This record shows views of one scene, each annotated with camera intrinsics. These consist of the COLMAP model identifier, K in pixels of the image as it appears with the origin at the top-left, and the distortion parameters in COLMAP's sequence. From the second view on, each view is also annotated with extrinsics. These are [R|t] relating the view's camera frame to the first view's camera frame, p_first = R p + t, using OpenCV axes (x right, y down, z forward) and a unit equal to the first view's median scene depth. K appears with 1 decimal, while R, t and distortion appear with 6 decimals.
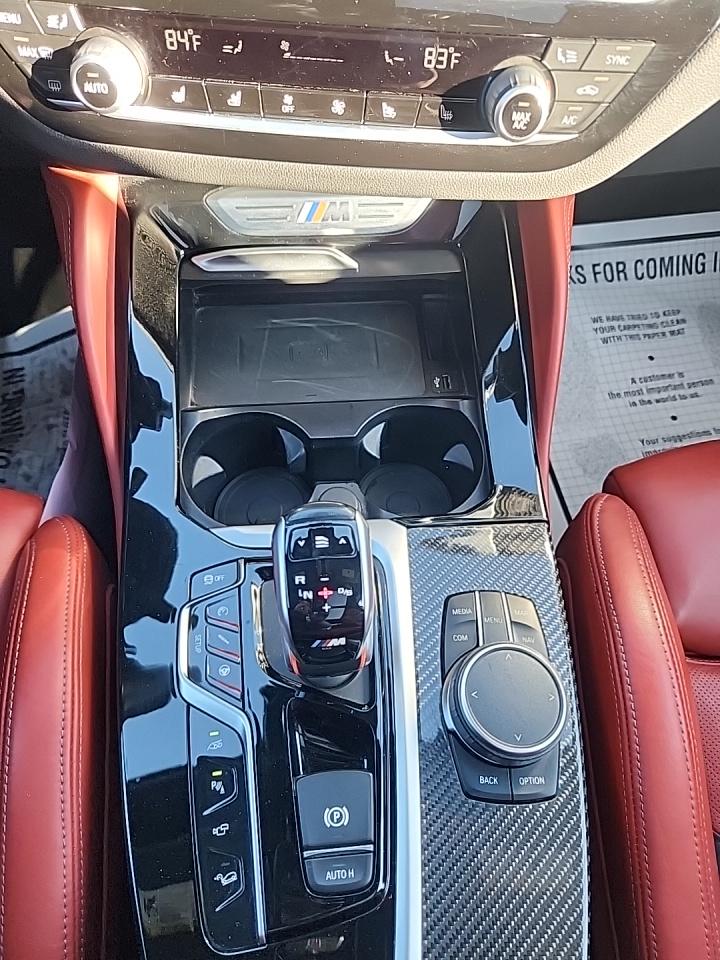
lens RADIAL K [[643.9, 0, 364.0], [0, 643.9, 483.2], [0, 0, 1]] dist [0.029485, -0.019354]
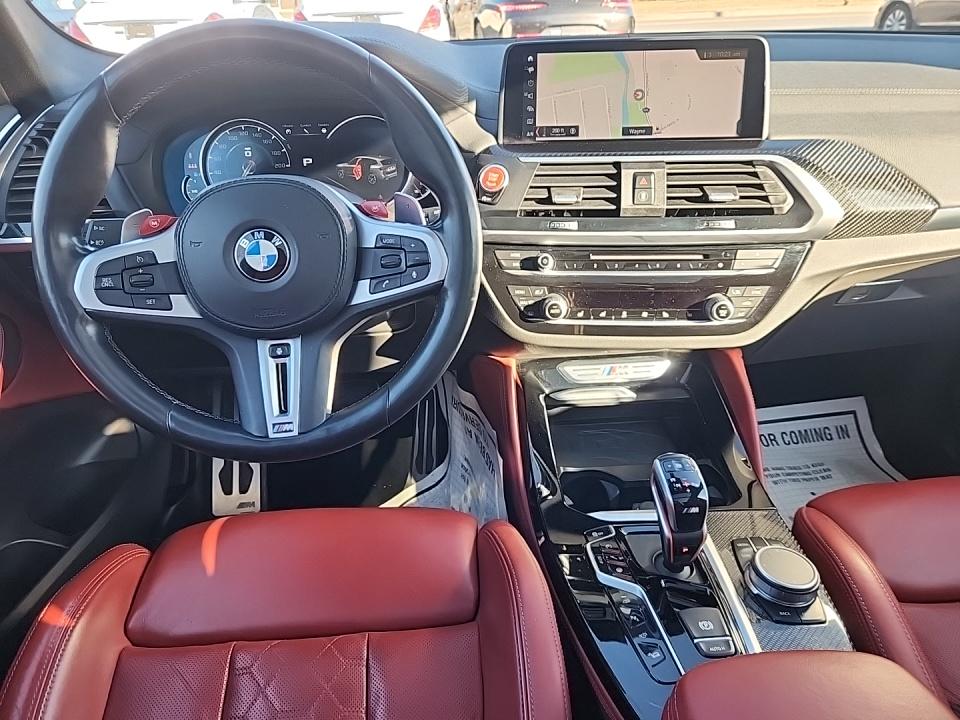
lens RADIAL K [[643.9, 0, 476.0], [0, 643.9, 361.1], [0, 0, 1]] dist [0.029485, -0.019354]
pose [[0.998219, -0.048107, -0.035281, -0.595426], [0.021000, 0.836886, -0.546975, 0.887134], [0.055839, 0.545260, 0.836405, -0.981376]]
